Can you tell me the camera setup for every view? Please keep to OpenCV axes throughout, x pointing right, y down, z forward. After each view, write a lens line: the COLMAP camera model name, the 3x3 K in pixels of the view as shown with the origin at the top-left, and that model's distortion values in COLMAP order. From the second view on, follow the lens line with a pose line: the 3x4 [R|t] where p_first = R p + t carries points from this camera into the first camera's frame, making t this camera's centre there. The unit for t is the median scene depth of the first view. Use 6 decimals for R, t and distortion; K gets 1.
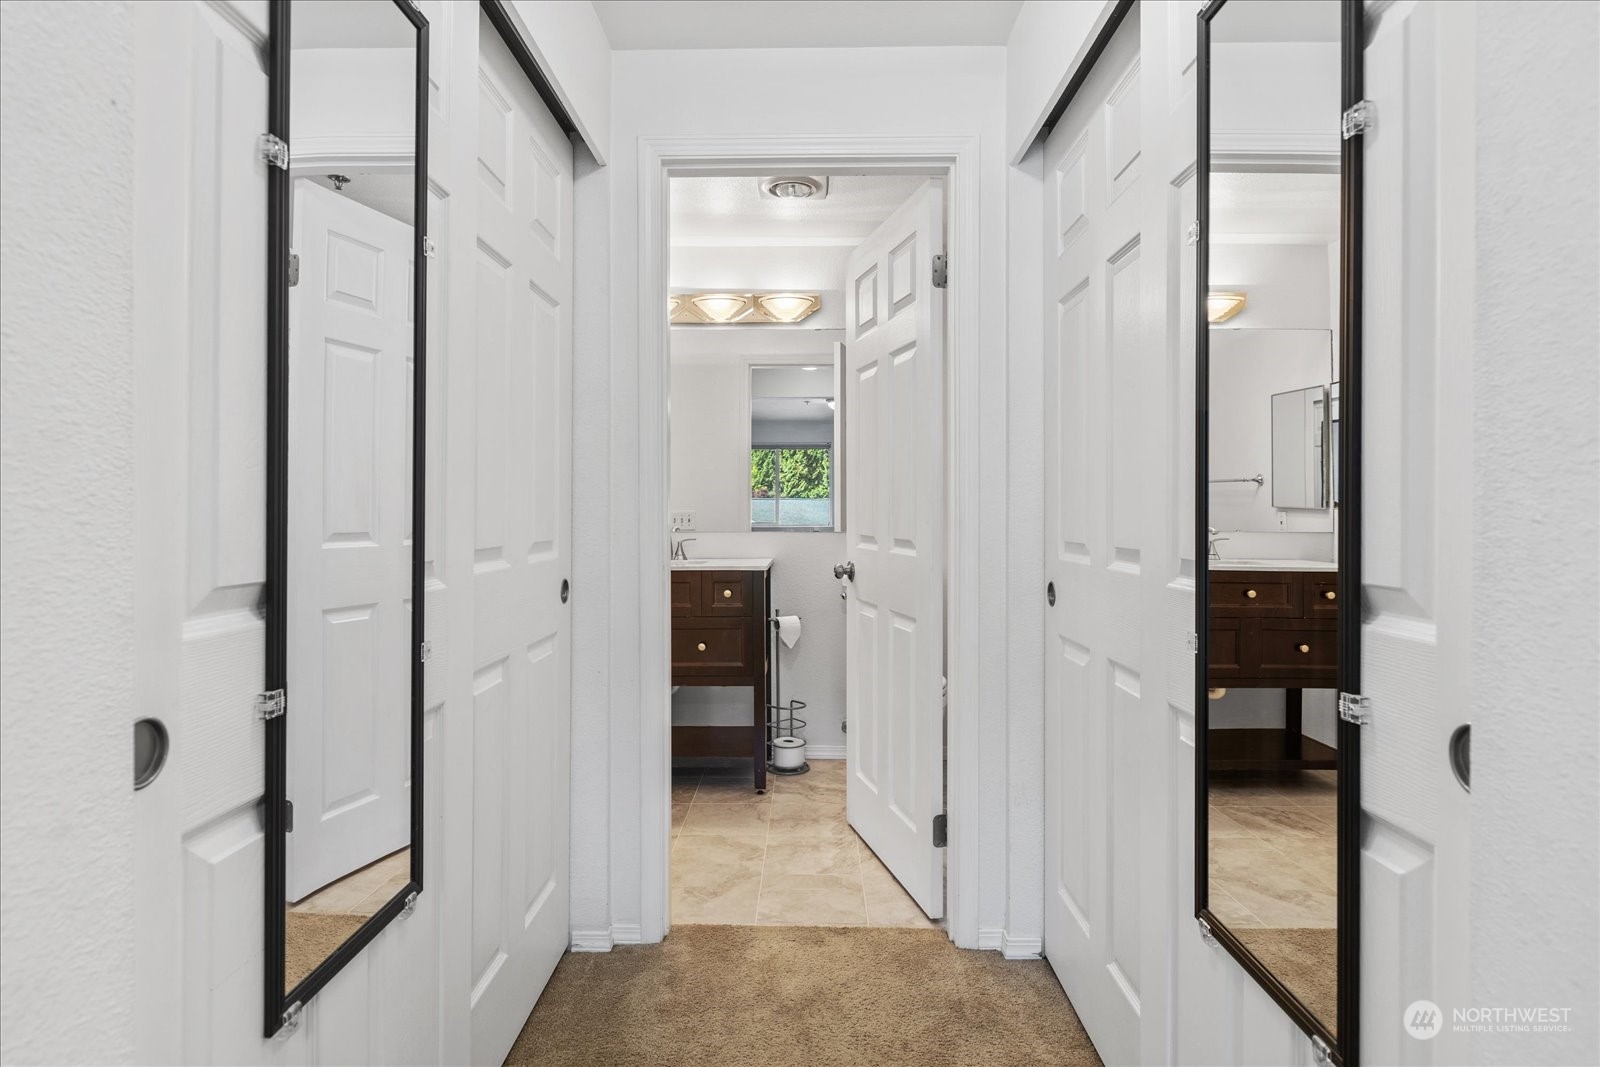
lens RADIAL K [[718.8, 0, 794.8], [0, 718.8, 515.2], [0, 0, 1]] dist [-0.021011, 0.000443]
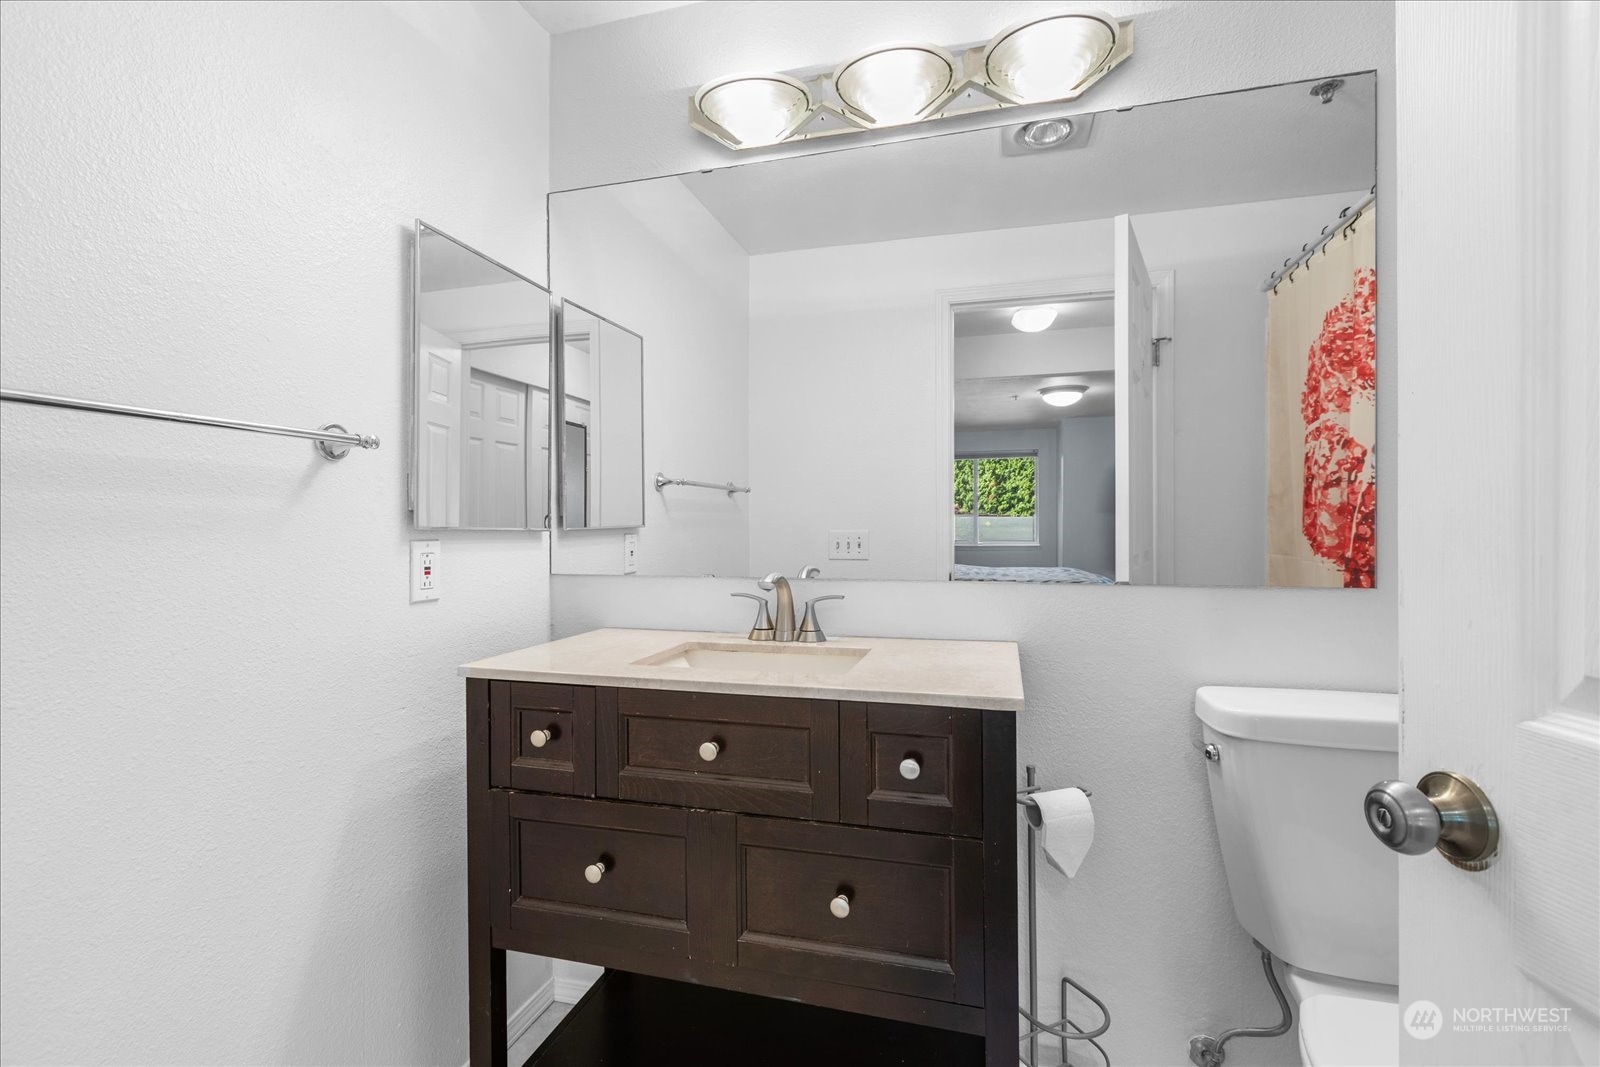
lens RADIAL K [[718.8, 0, 794.8], [0, 718.8, 515.2], [0, 0, 1]] dist [-0.021011, 0.000443]
pose [[0.962838, -0.000342, -0.270080, -0.046366], [-0.005820, 0.999741, -0.022014, -0.007977], [0.270017, 0.022768, 0.962586, 0.567089]]
